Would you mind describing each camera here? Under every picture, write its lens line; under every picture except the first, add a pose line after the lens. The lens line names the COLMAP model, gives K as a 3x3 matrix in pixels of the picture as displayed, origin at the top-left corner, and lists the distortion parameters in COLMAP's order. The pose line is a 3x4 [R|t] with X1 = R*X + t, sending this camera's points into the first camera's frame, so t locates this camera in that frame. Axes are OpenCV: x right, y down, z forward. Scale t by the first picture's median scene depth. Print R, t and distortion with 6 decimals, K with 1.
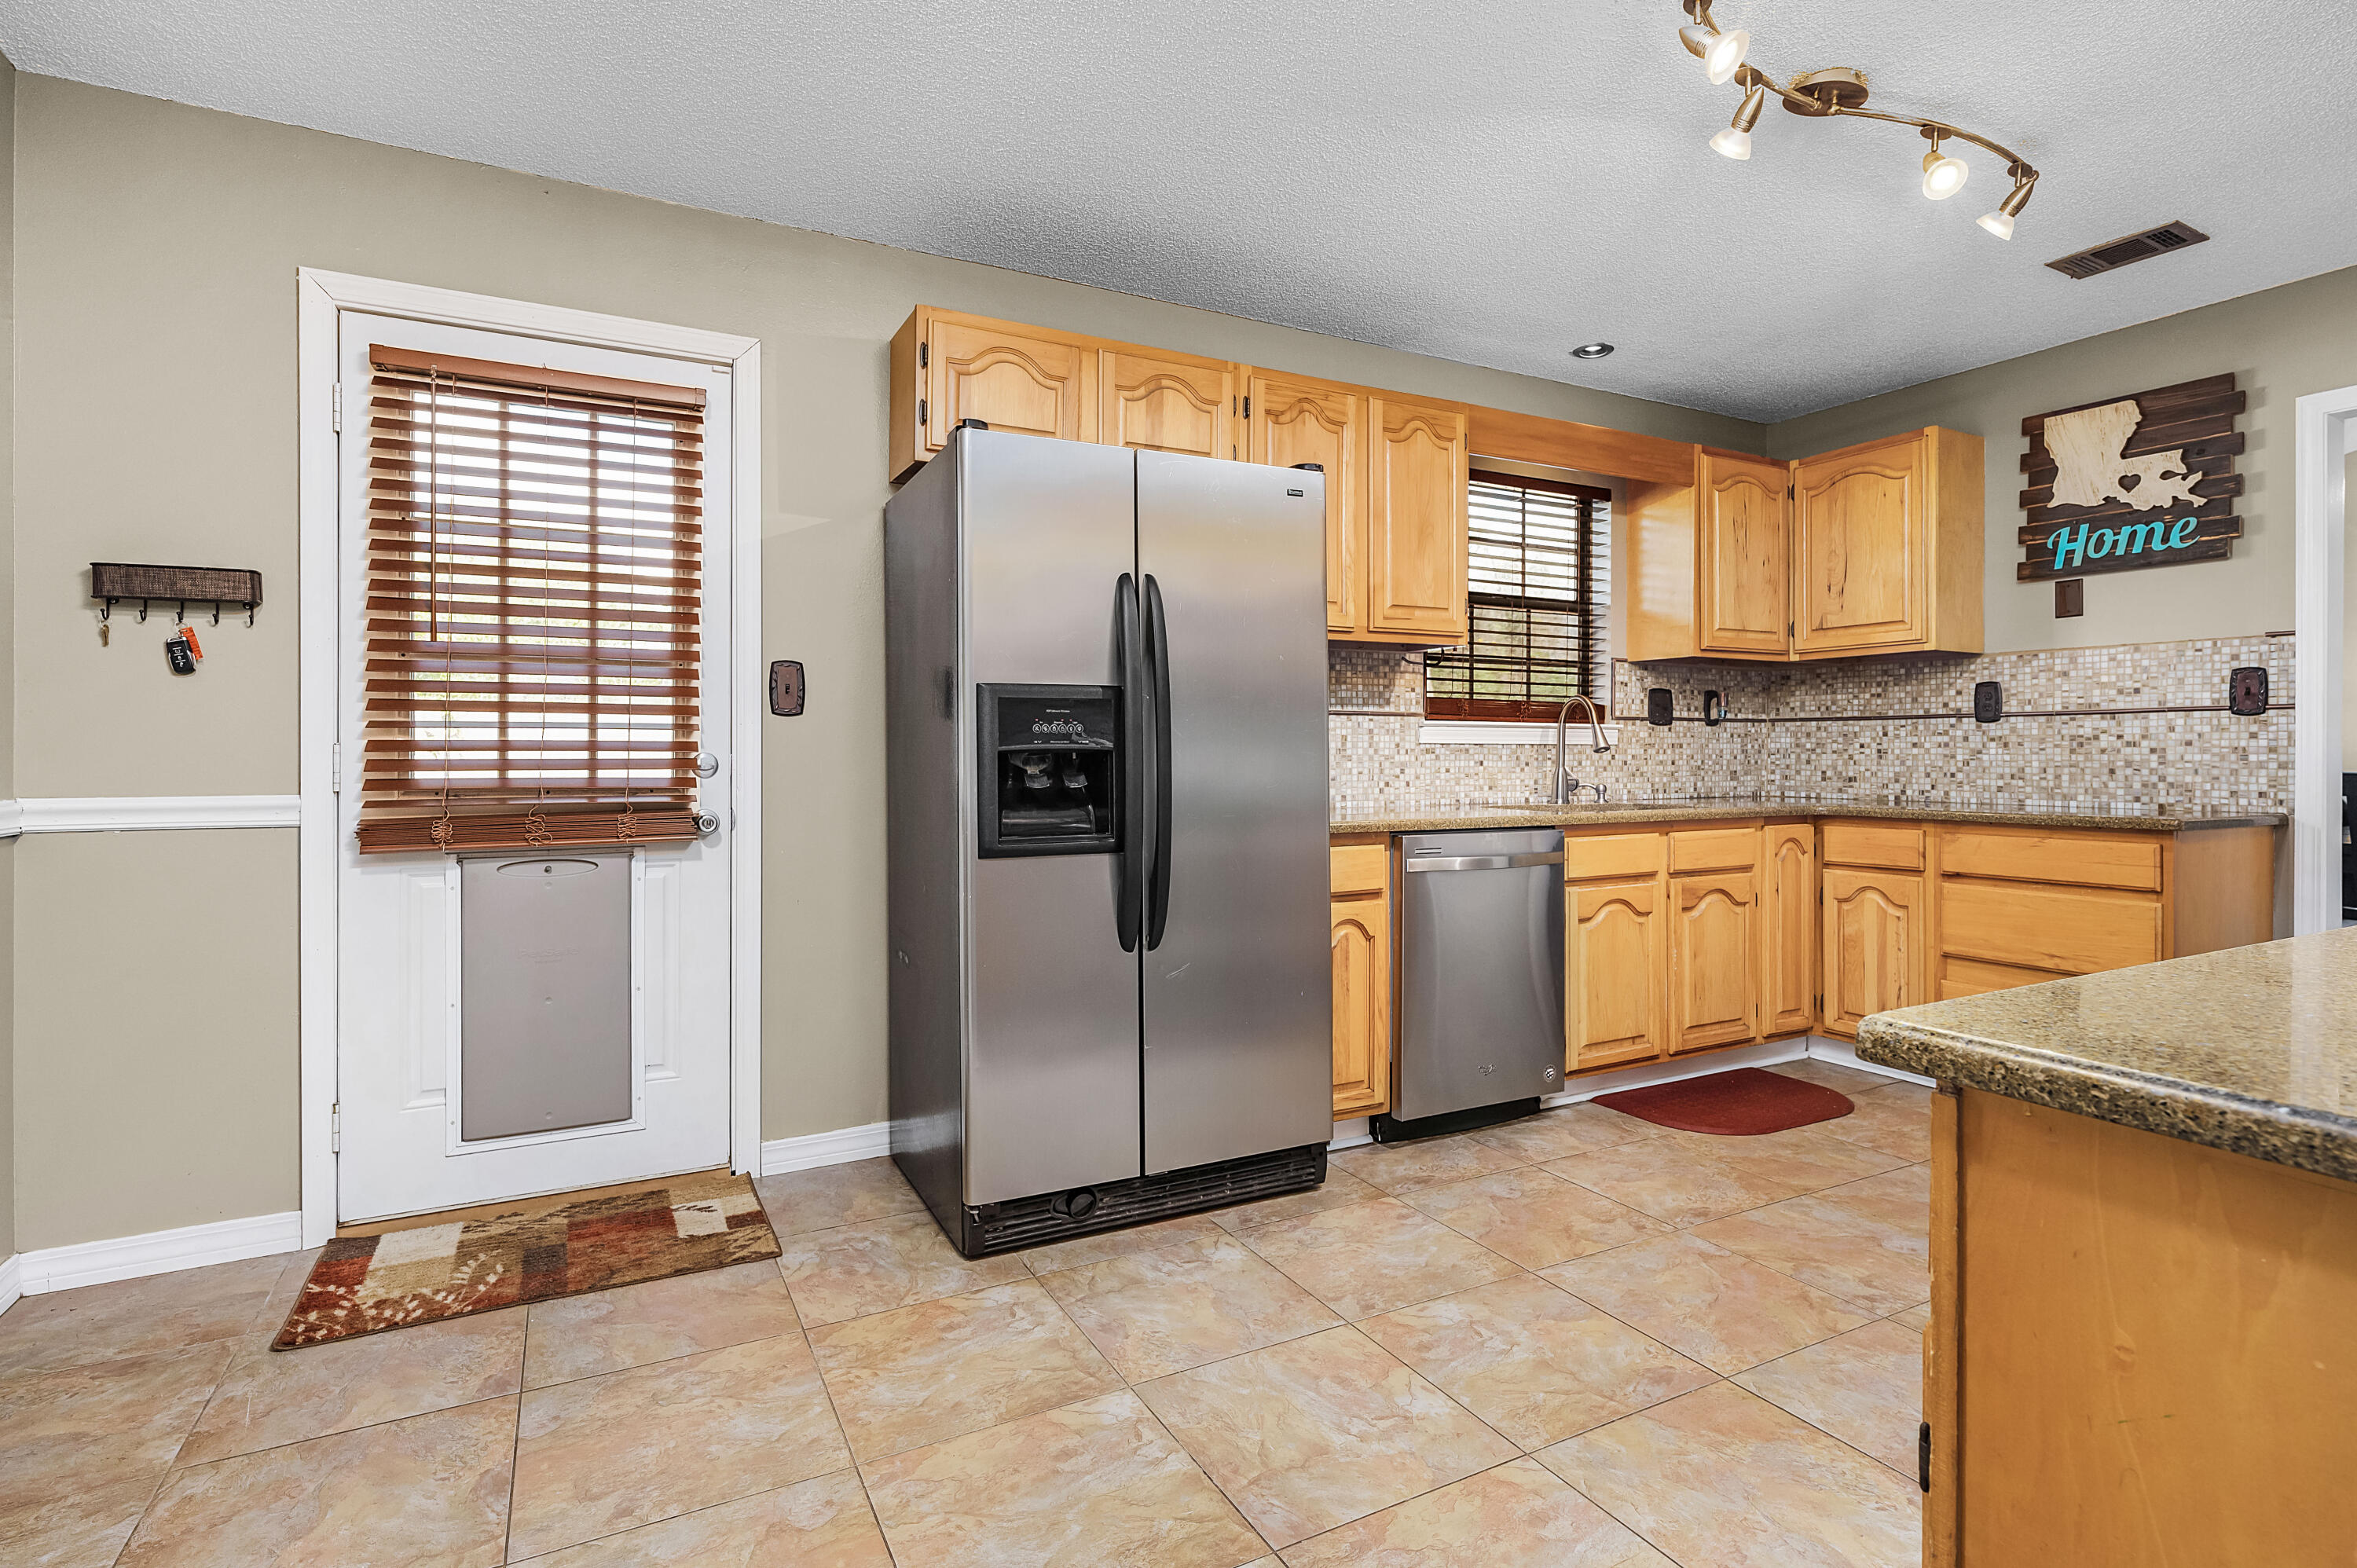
lens RADIAL K [[1146.3, 0, 1180.7], [0, 1146.3, 756.8], [0, 0, 1]] dist [-0.001456, 0.000147]
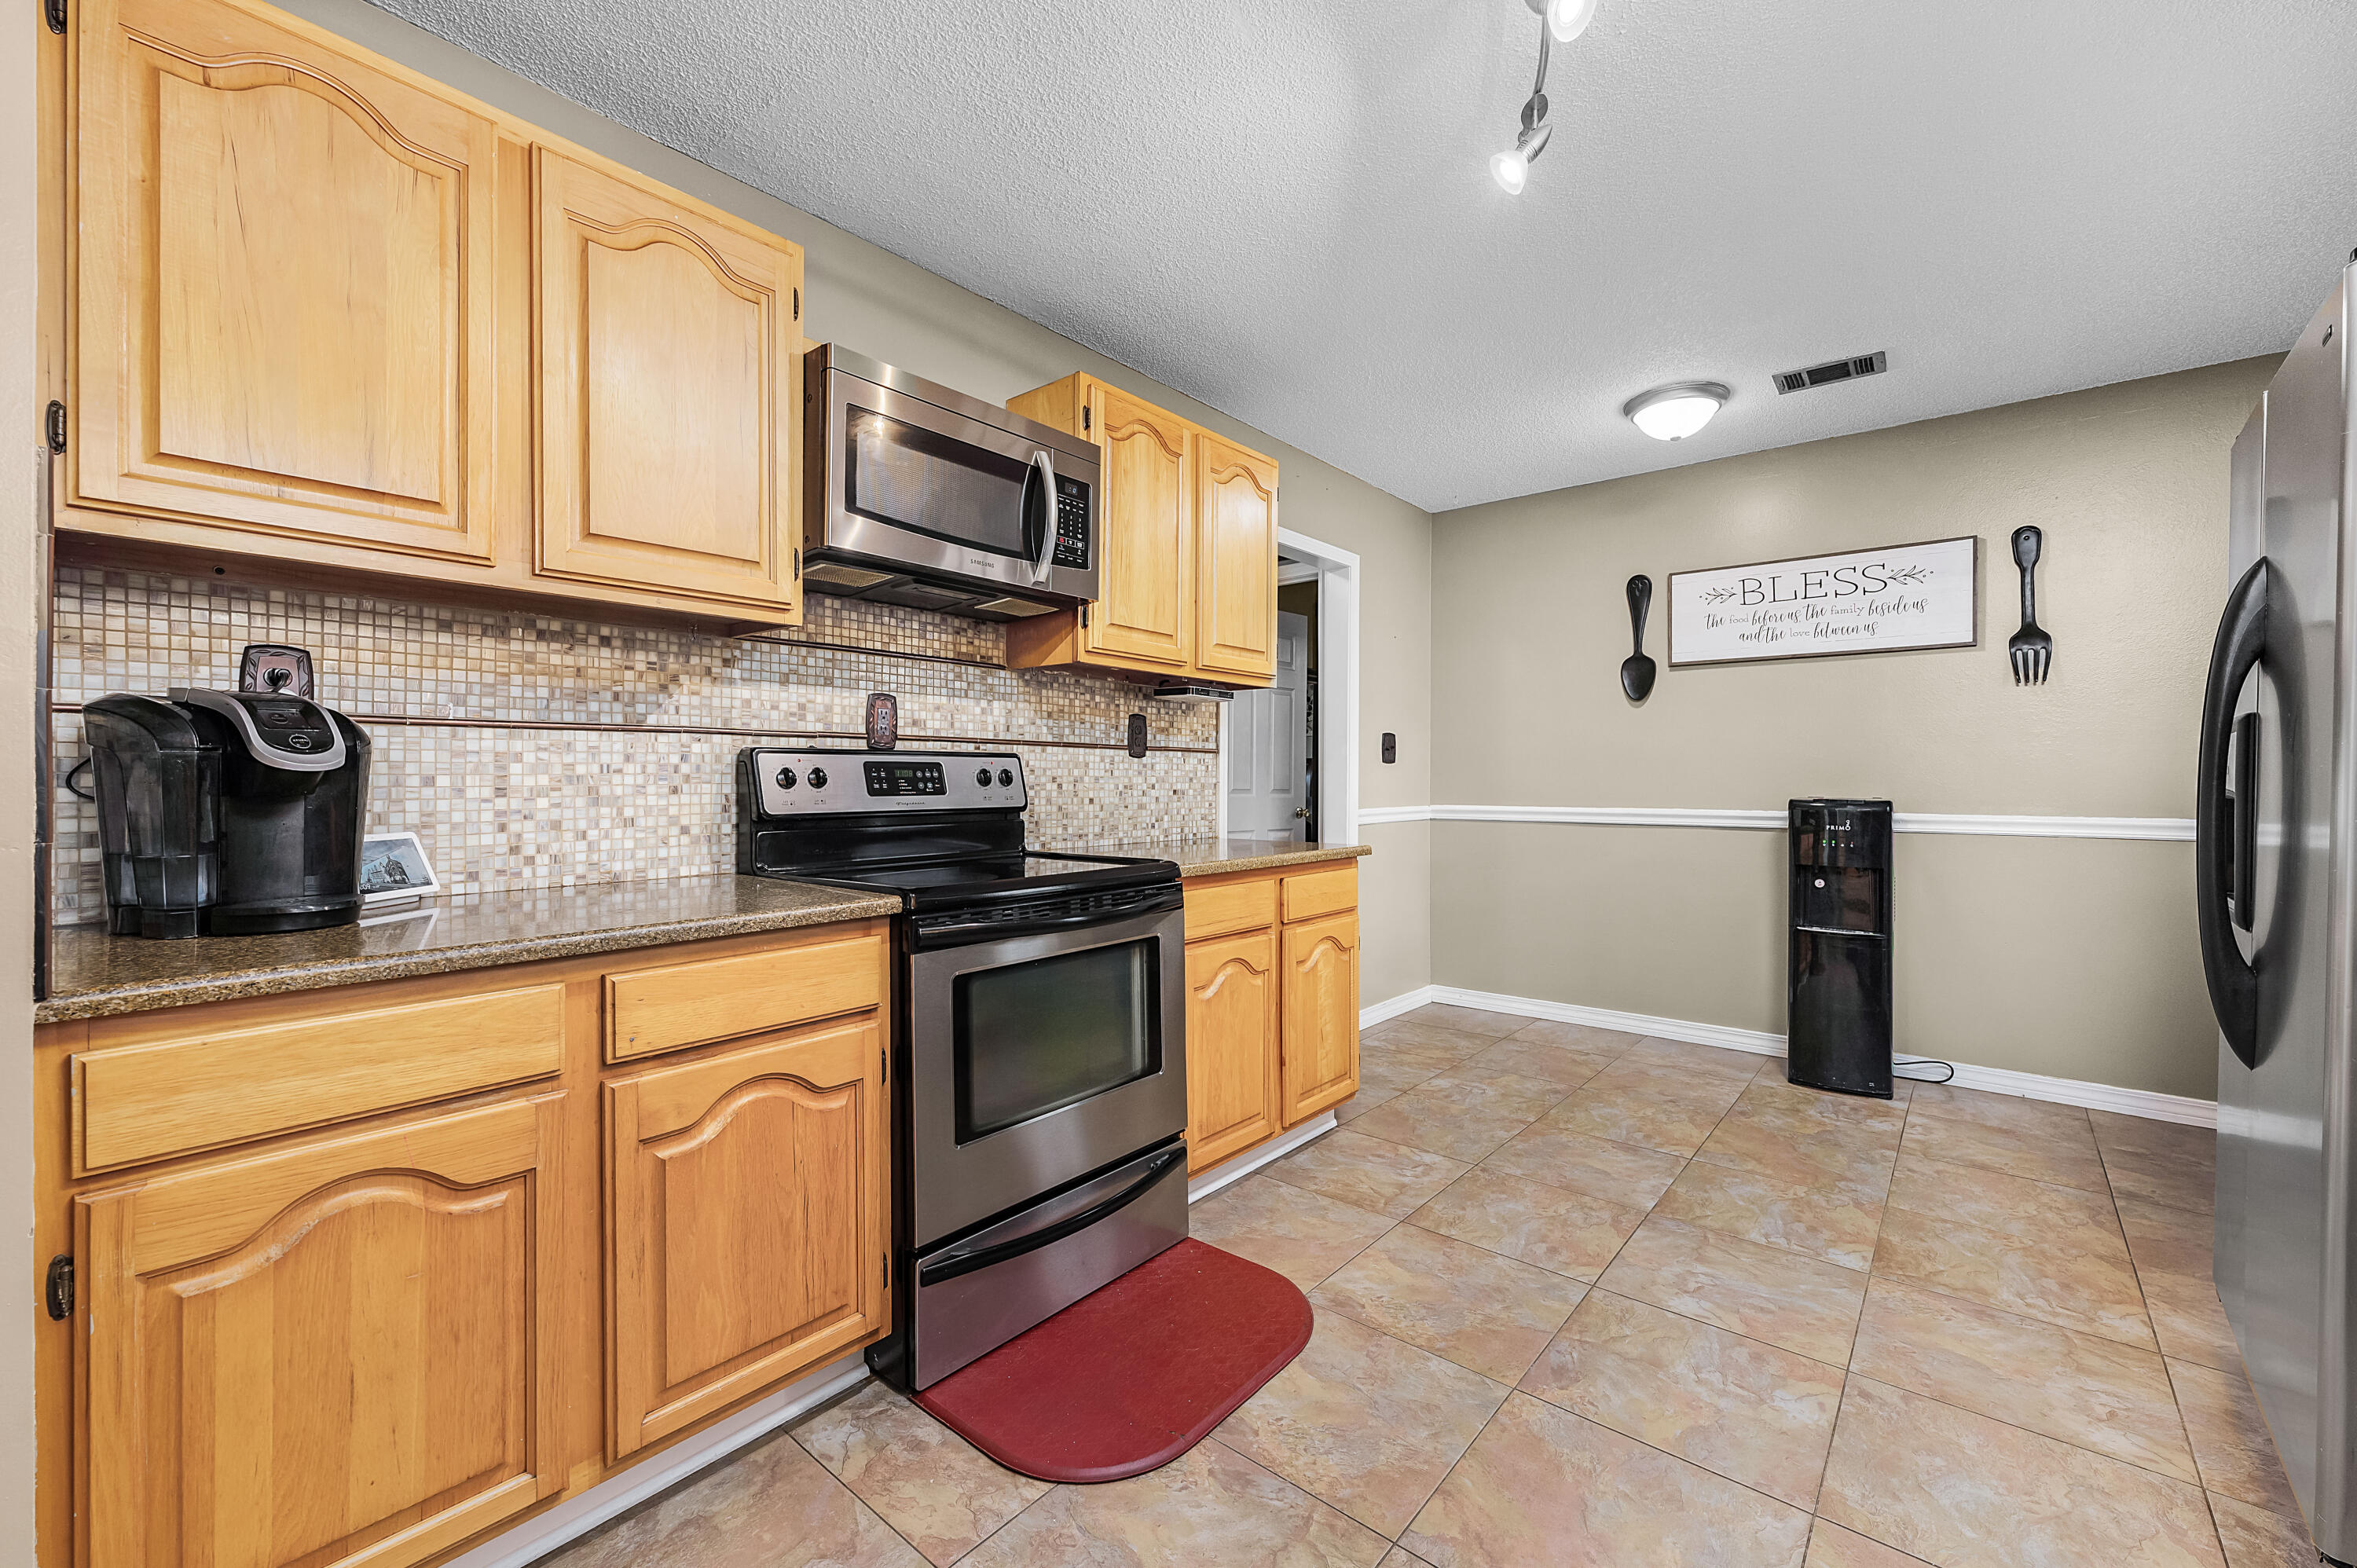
lens RADIAL K [[942.4, 0, 1175.8], [0, 942.4, 779.6], [0, 0, 1]] dist [-0.000535, -0.000015]
pose [[-0.929081, -0.001000, -0.369876, 0.605042], [-0.003665, 0.999972, 0.006503, -0.014083], [0.369859, 0.007397, -0.929058, 0.938199]]
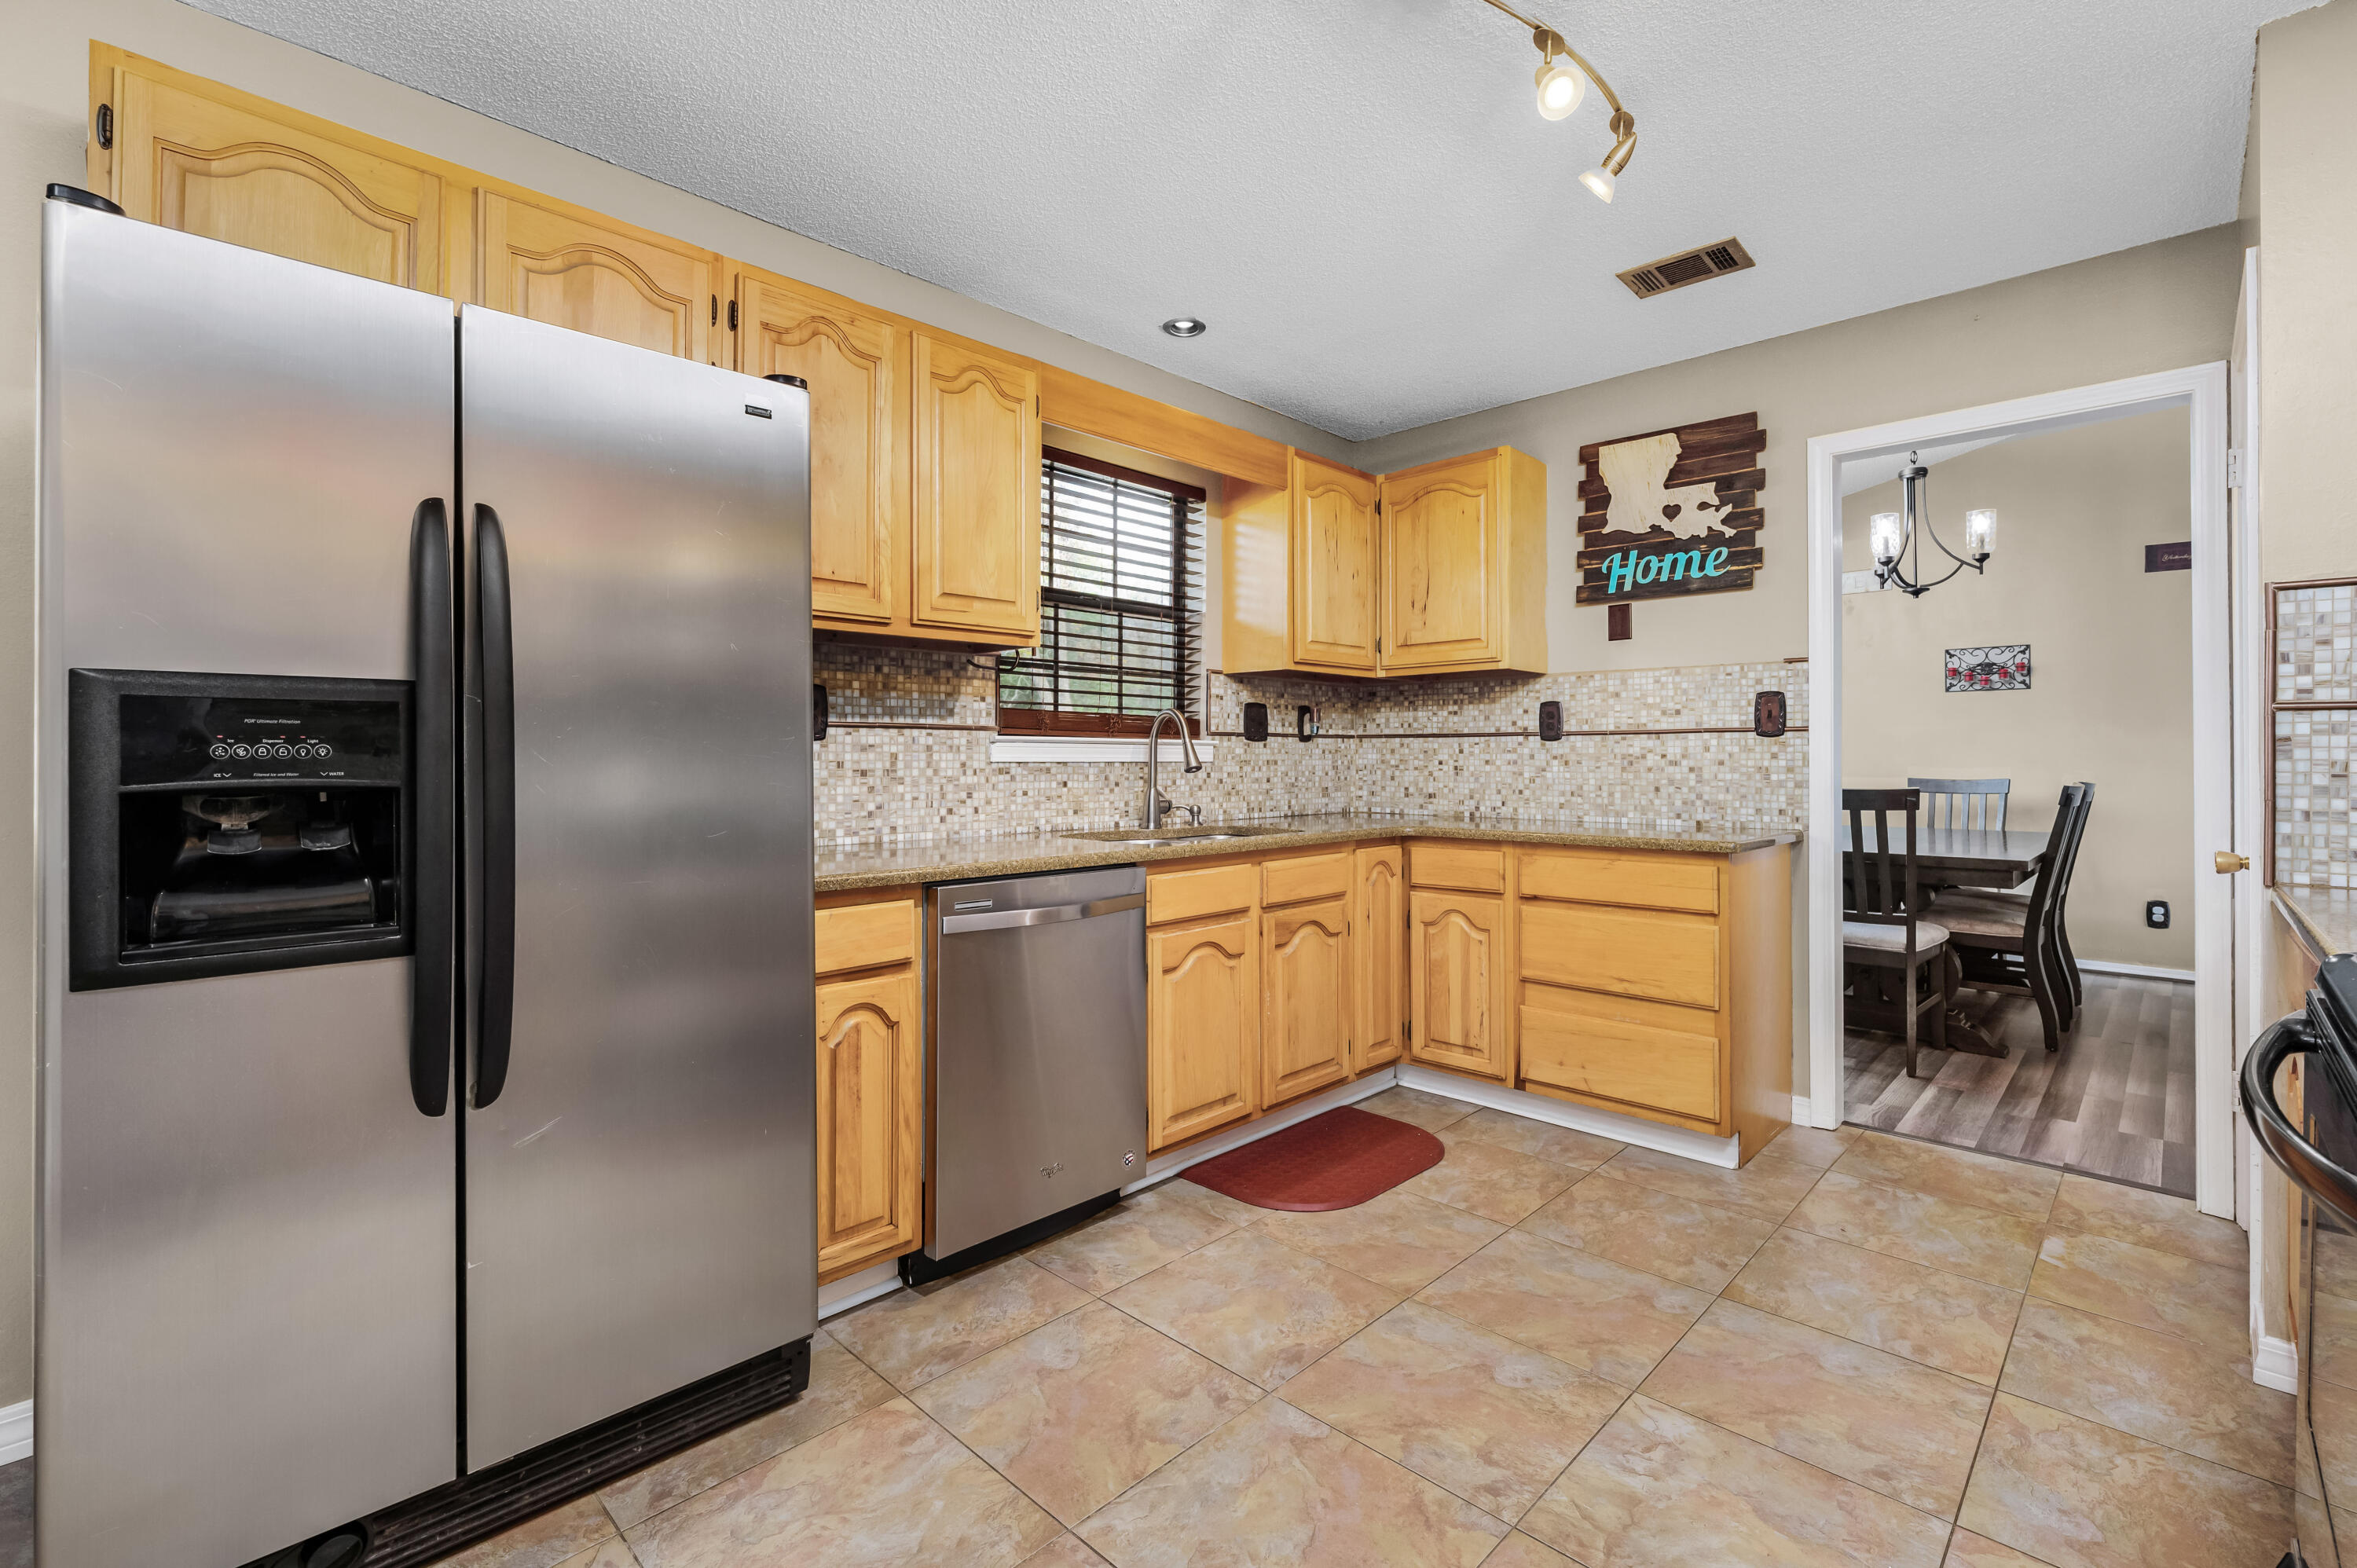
lens RADIAL K [[1035.4, 0, 1179.8], [0, 1035.4, 751.8], [0, 0, 1]] dist [0.000167, 0.000263]
pose [[0.951229, 0.002173, 0.308477, 0.115979], [0.000798, 0.999955, -0.009505, -0.013256], [-0.308483, 0.009287, 0.951184, 0.250241]]
